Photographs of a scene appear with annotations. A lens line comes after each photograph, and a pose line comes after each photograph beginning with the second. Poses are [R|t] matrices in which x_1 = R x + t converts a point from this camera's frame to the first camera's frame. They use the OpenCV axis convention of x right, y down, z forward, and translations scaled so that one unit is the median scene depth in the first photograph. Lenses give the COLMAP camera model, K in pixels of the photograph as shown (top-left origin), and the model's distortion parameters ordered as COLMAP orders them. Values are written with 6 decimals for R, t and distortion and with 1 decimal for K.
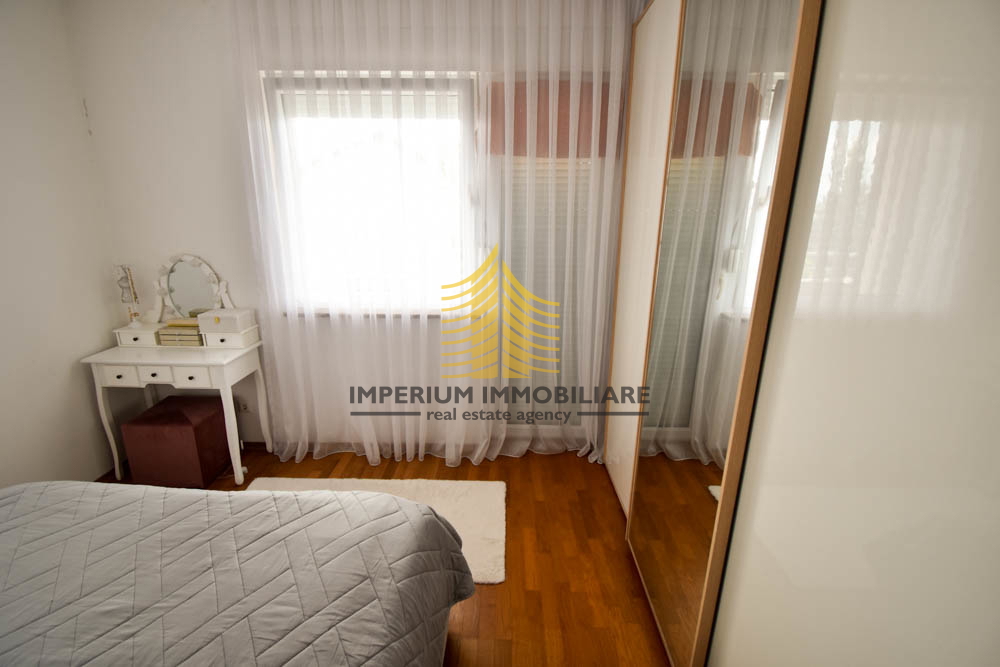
lens RADIAL K [[452.4, 0, 494.8], [0, 452.4, 323.6], [0, 0, 1]] dist [0.024253, -0.022218]
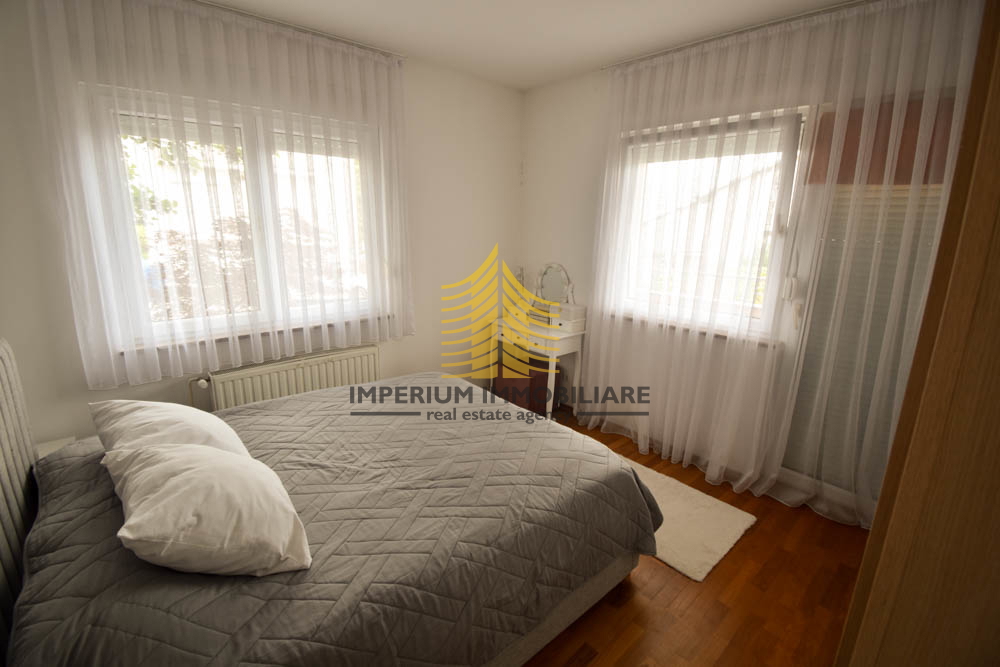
lens RADIAL K [[452.4, 0, 494.8], [0, 452.4, 323.6], [0, 0, 1]] dist [0.024253, -0.022218]
pose [[0.675528, 0.168338, -0.717861, 0.282142], [-0.214340, 0.976379, 0.027261, 0.041298], [0.705493, 0.135451, 0.695652, -0.125289]]
